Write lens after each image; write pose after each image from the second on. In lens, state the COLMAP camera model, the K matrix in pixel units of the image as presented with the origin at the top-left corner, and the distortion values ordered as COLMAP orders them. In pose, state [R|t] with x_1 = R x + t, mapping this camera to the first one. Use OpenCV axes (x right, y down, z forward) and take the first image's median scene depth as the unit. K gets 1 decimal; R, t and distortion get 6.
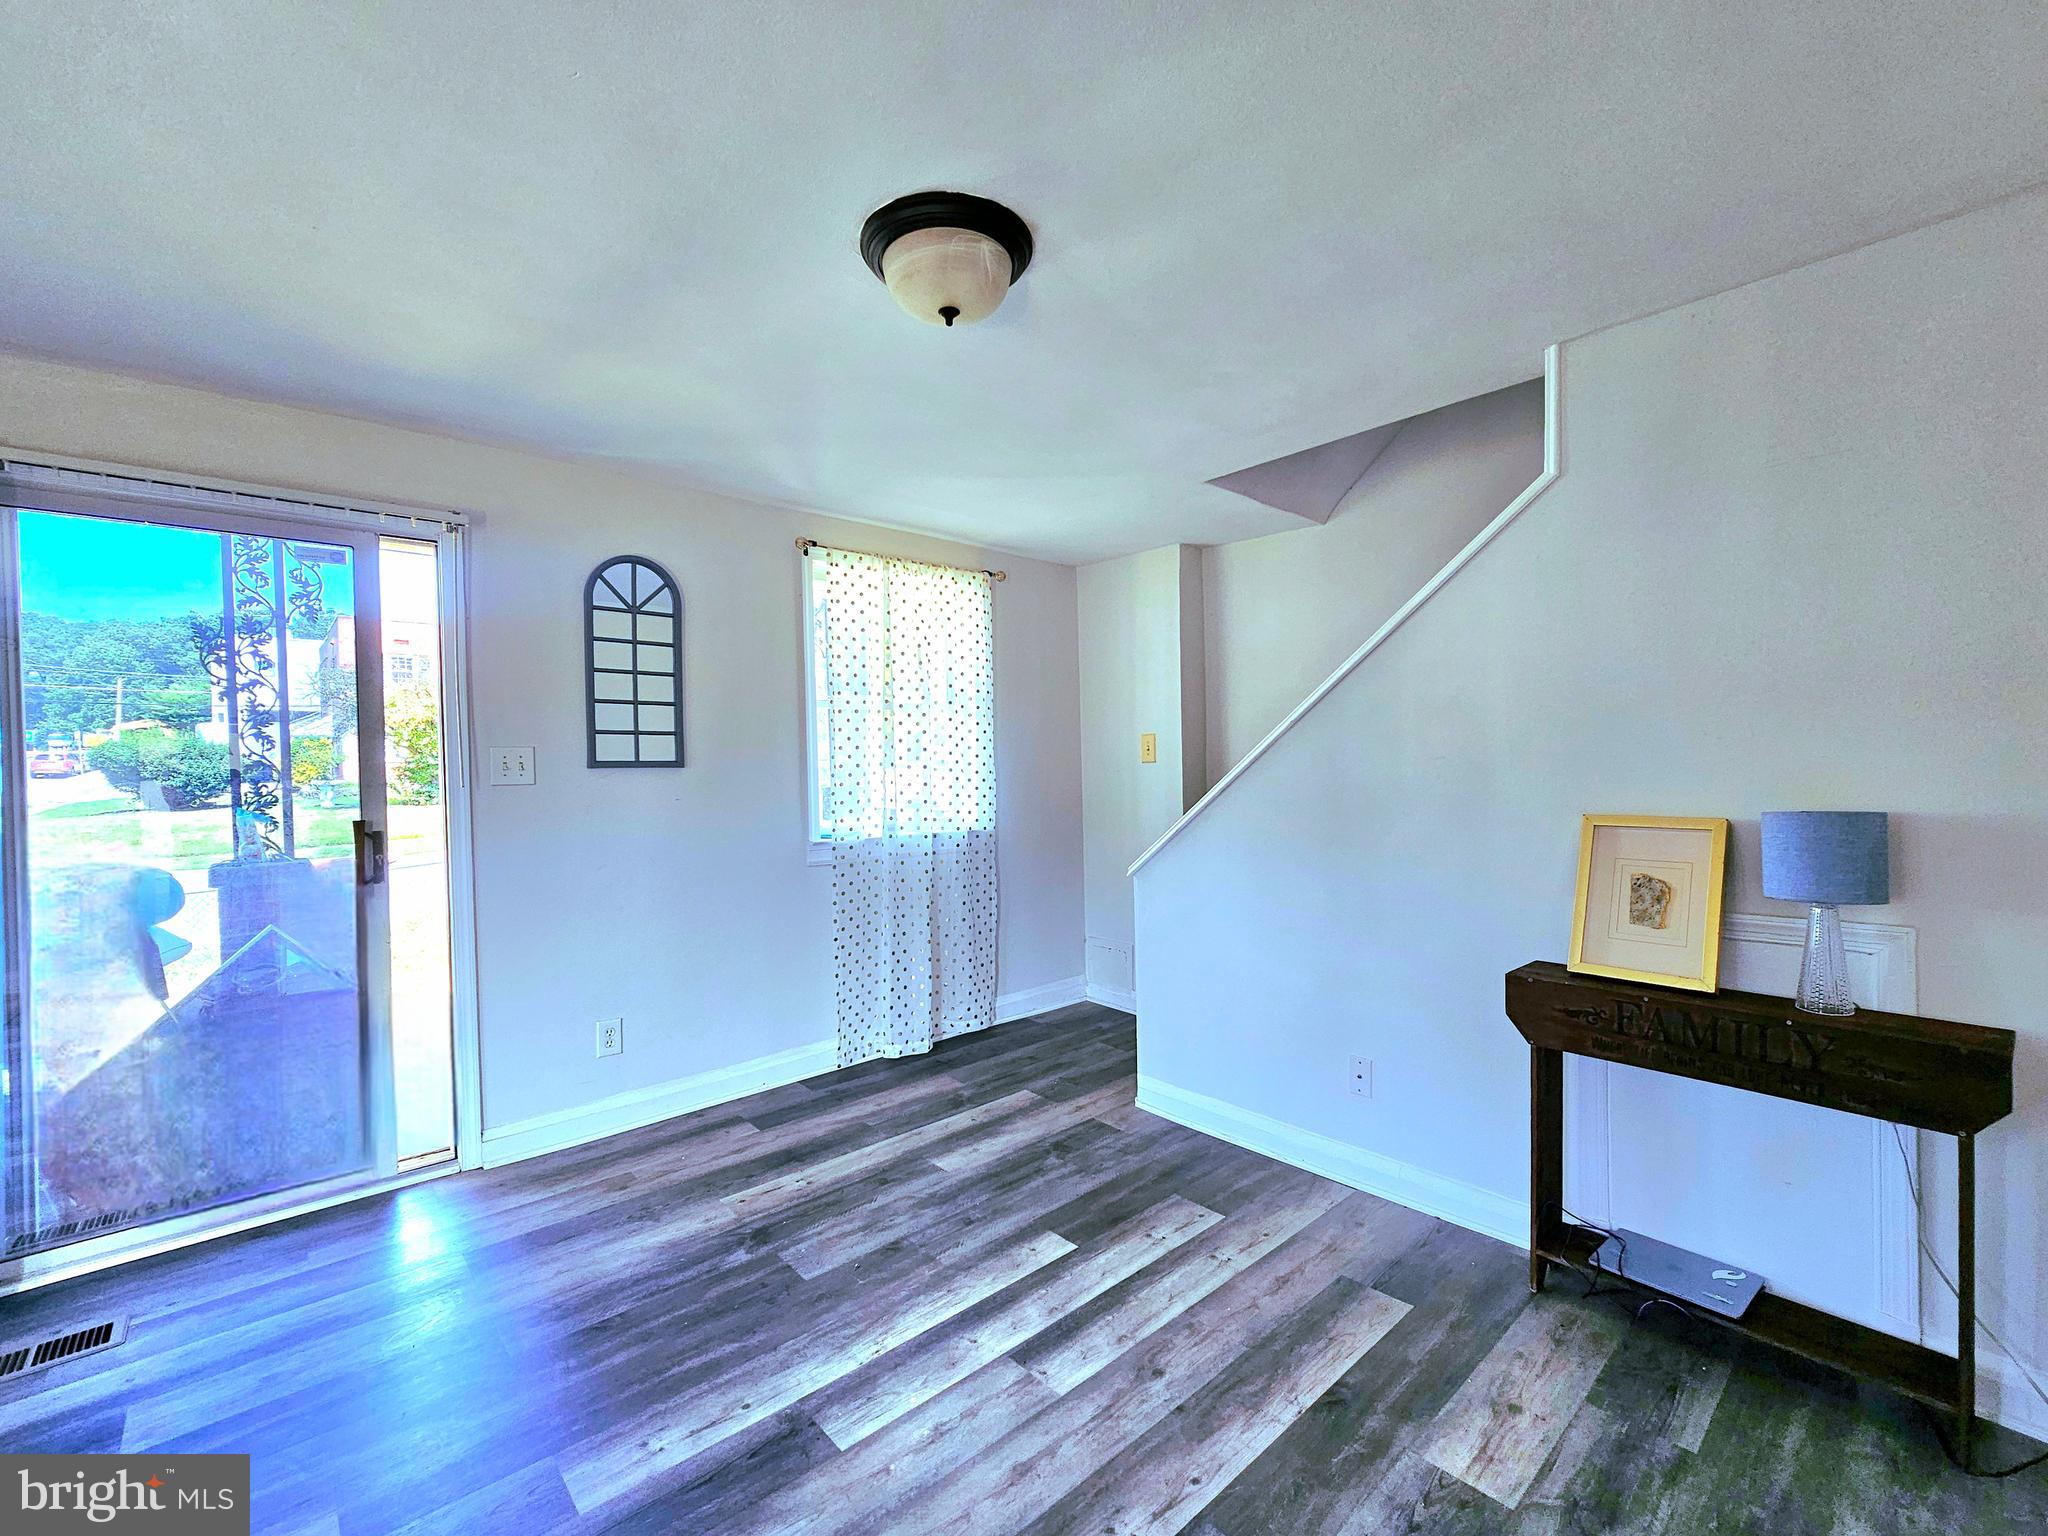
lens RADIAL K [[875.8, 0, 1029.1], [0, 875.8, 776.2], [0, 0, 1]] dist [-0.002432, -0.000805]
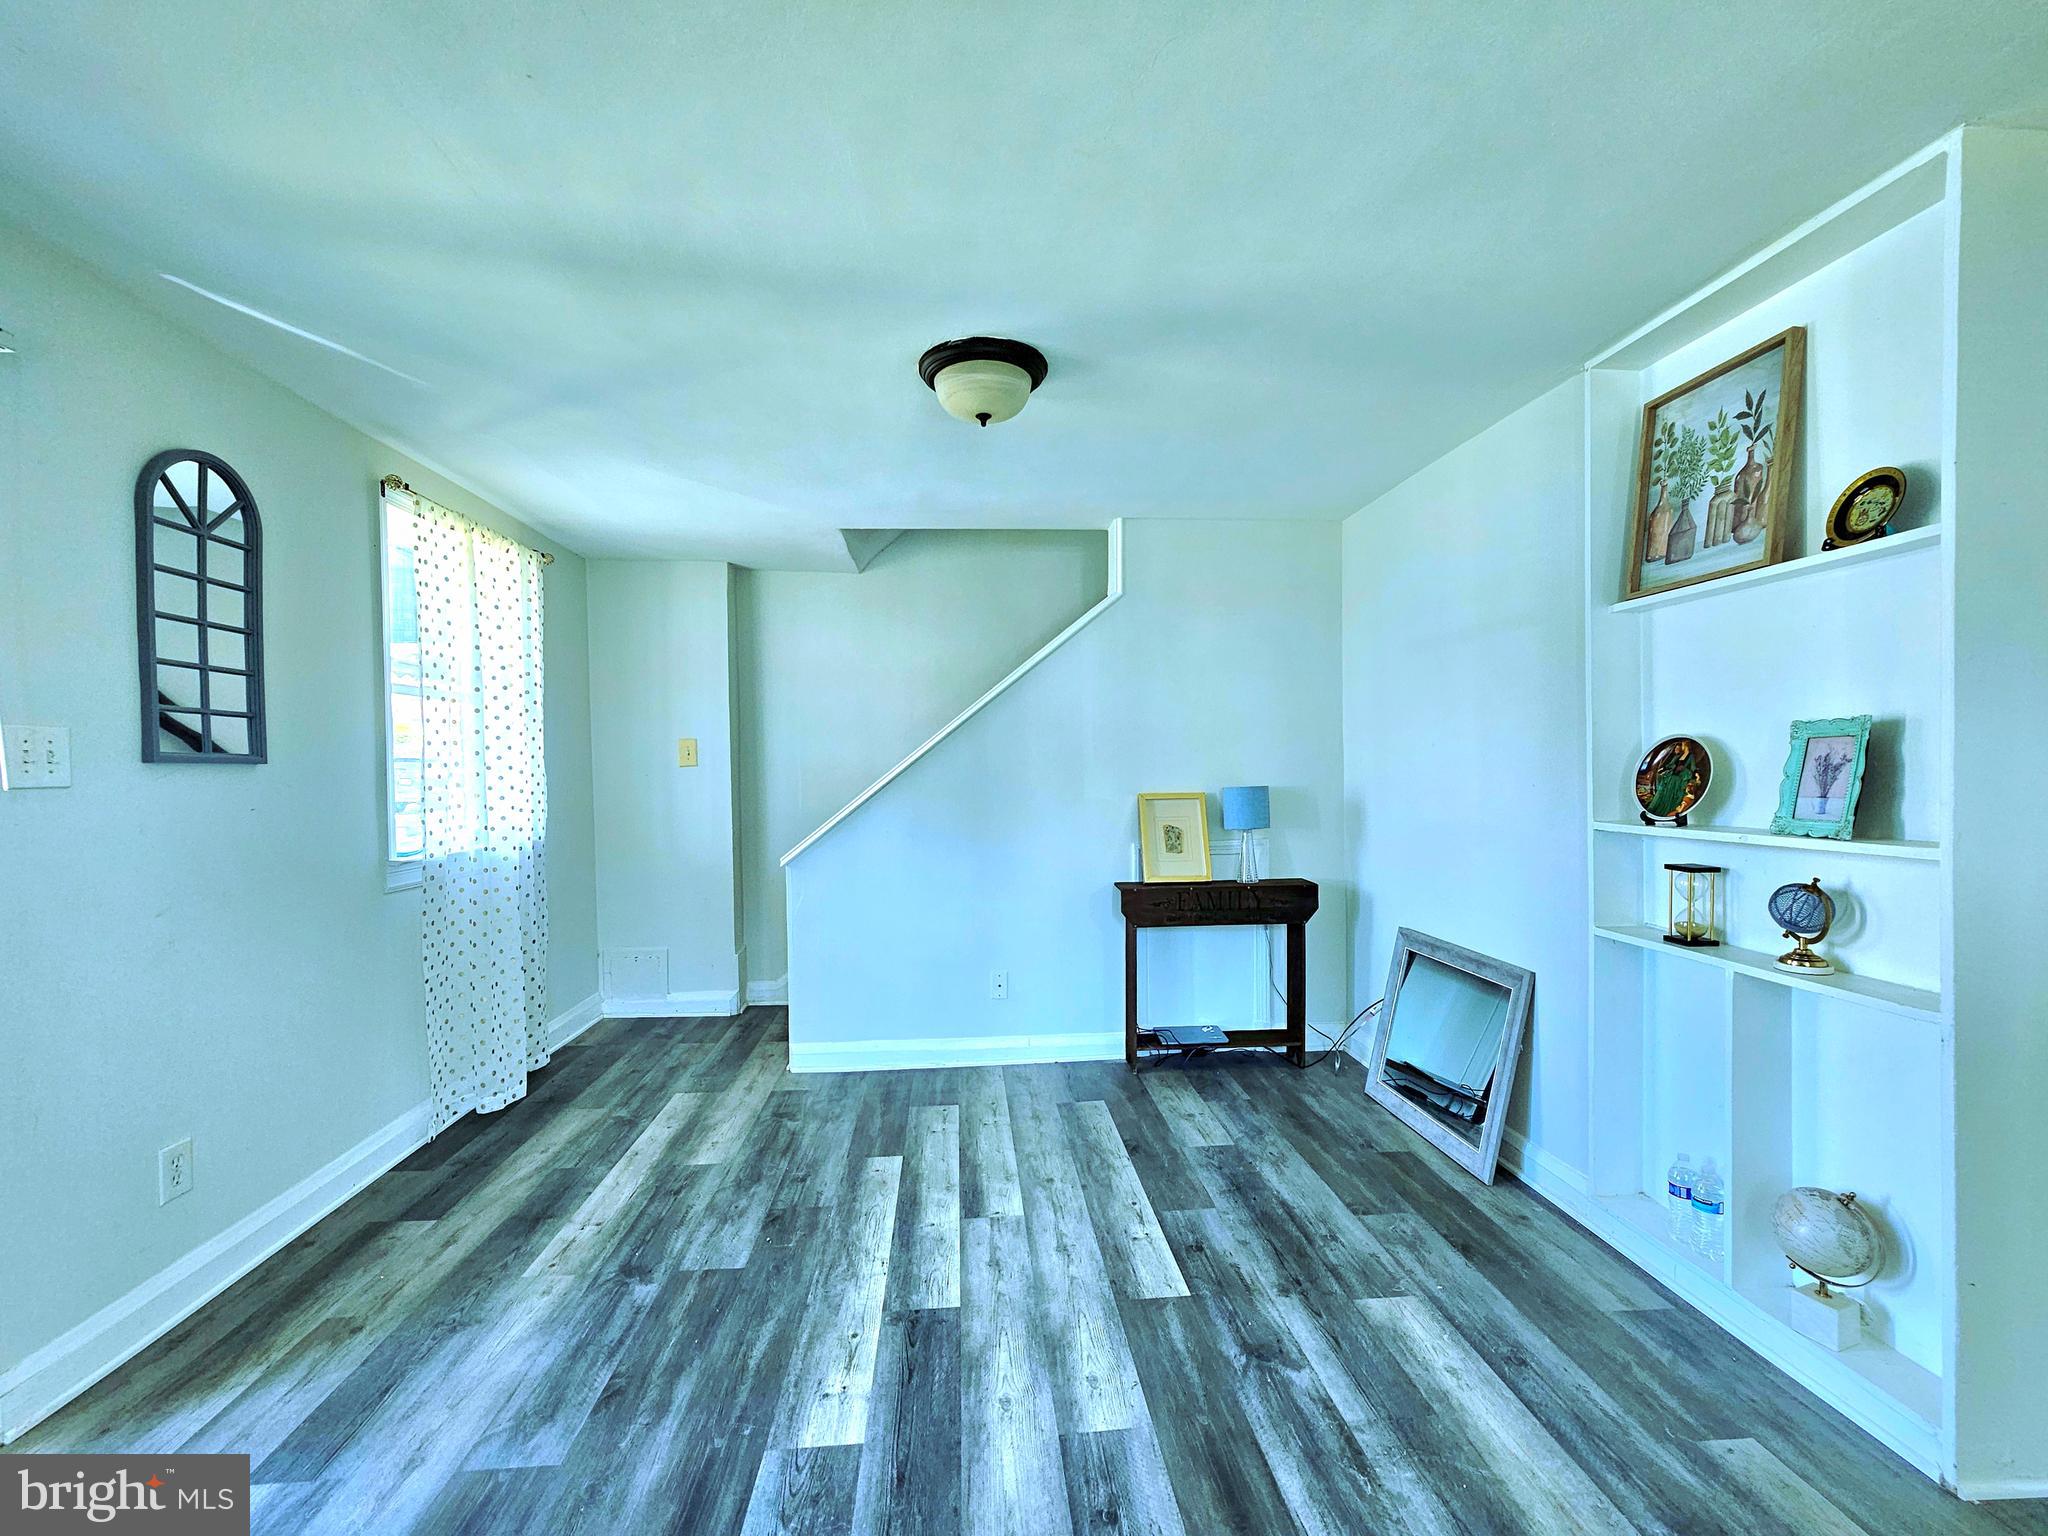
lens RADIAL K [[875.8, 0, 1029.1], [0, 875.8, 776.2], [0, 0, 1]] dist [-0.002432, -0.000805]
pose [[0.606351, -0.000208, 0.795197, -0.761237], [0.014598, 0.999834, -0.010870, 0.021672], [-0.795063, 0.018199, 0.606254, 0.102009]]
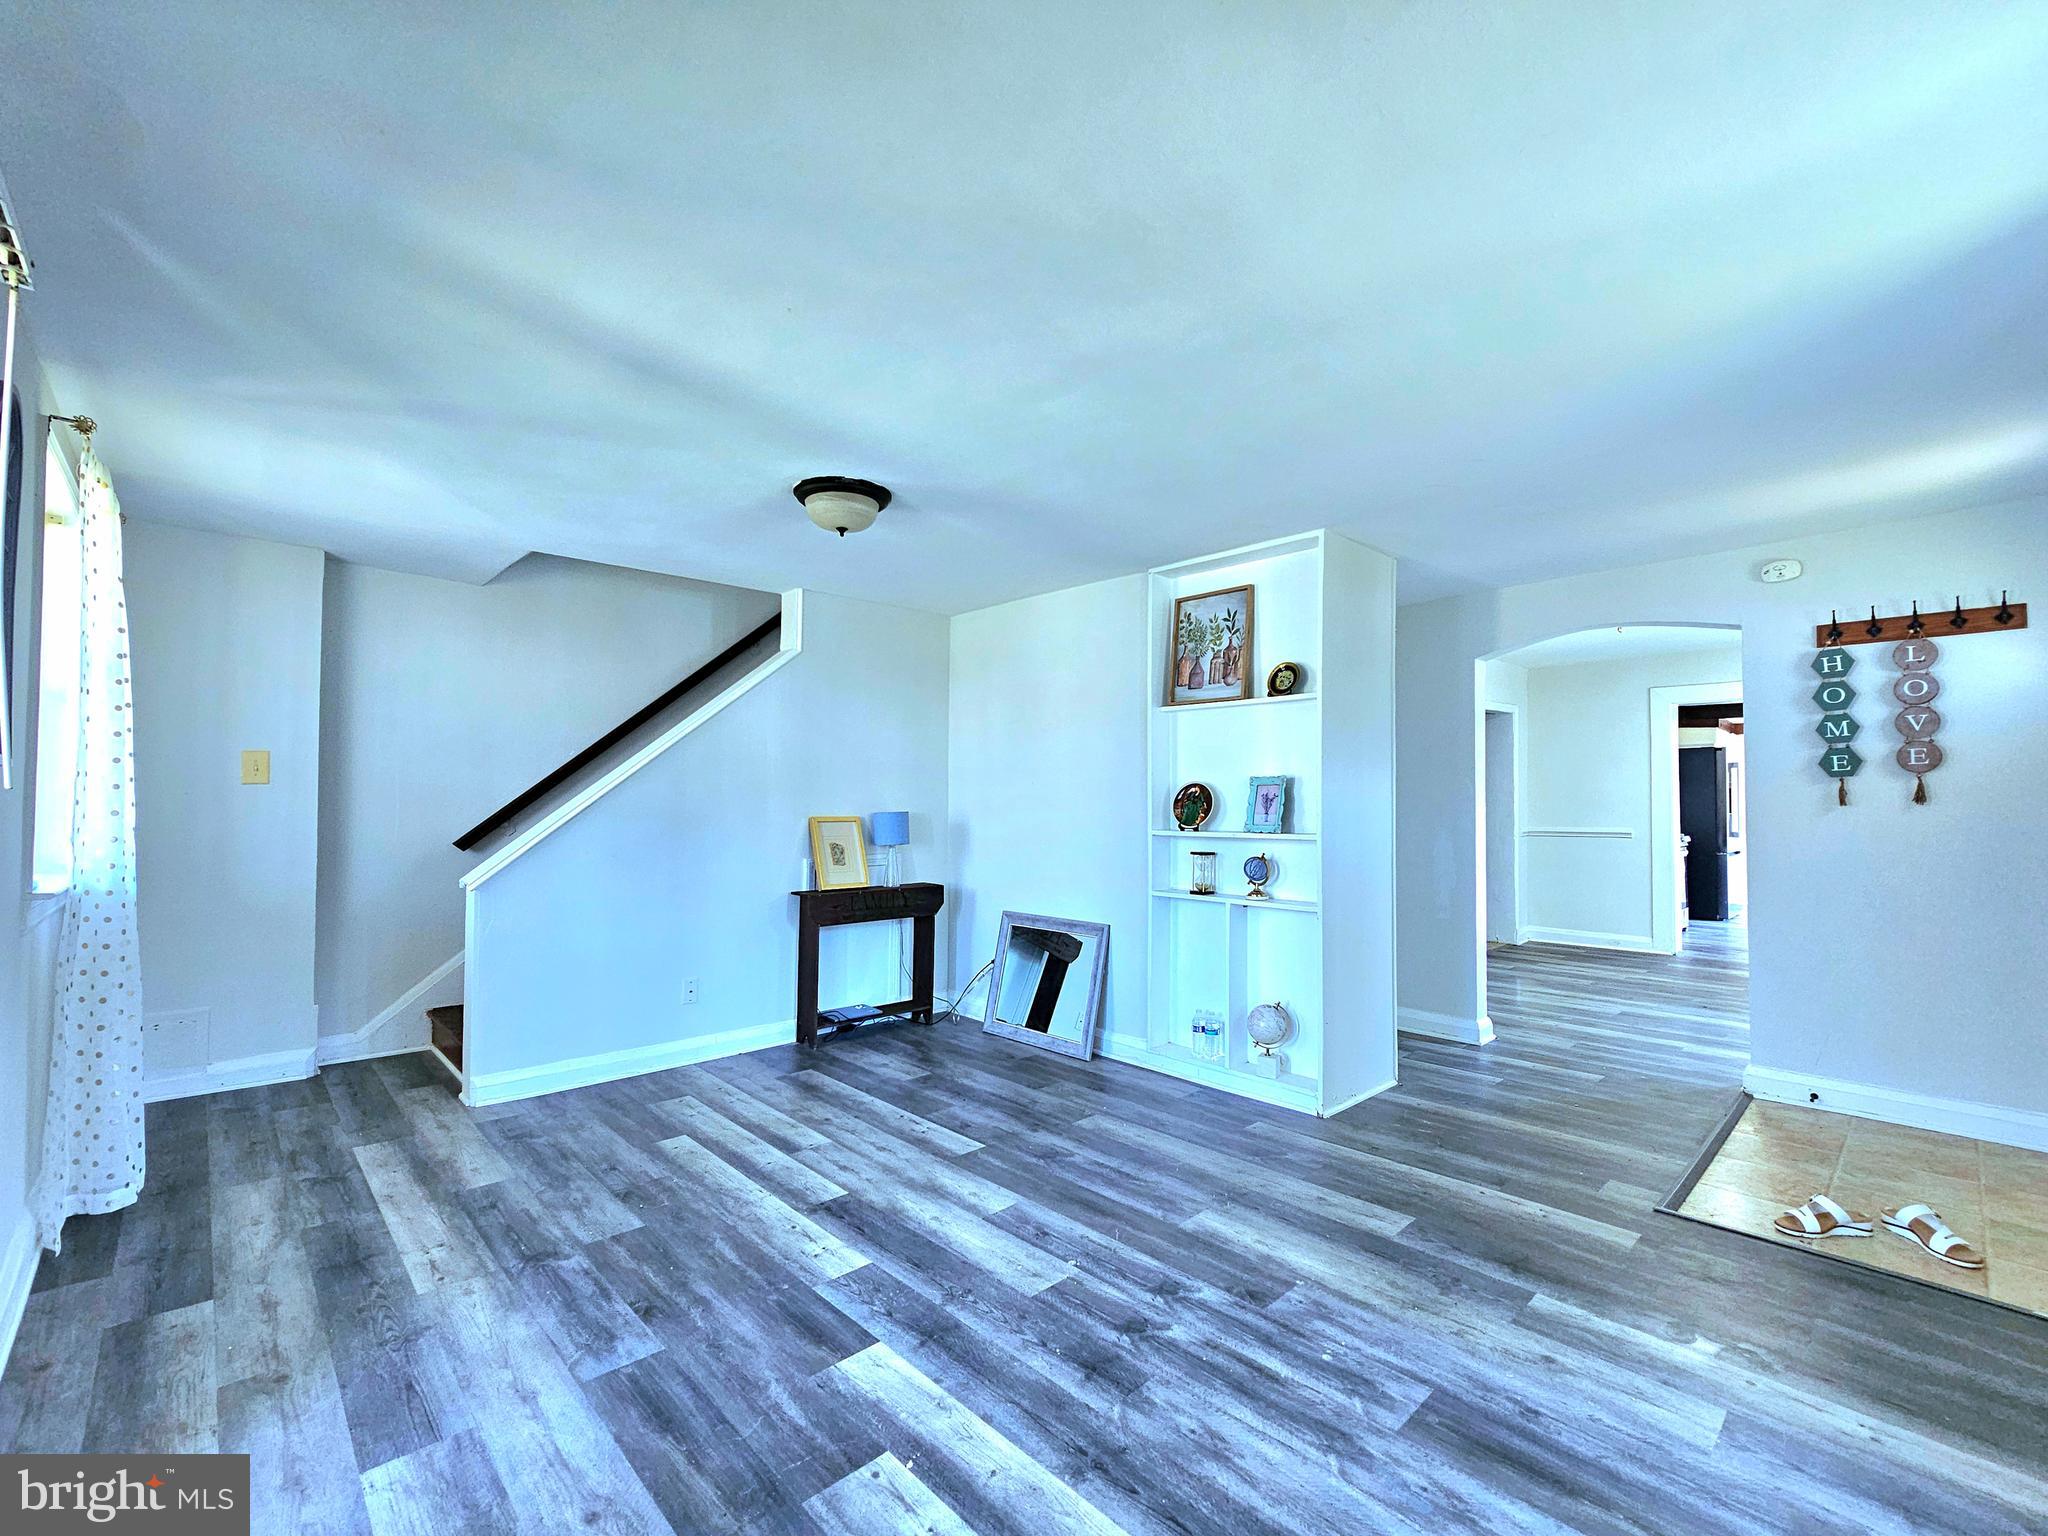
lens RADIAL K [[875.8, 0, 1029.1], [0, 875.8, 776.2], [0, 0, 1]] dist [-0.002432, -0.000805]
pose [[-0.027203, 0.044192, 0.998653, -1.278383], [0.010293, 0.998982, -0.043926, 0.037737], [-0.999577, 0.009085, -0.027630, 0.463231]]
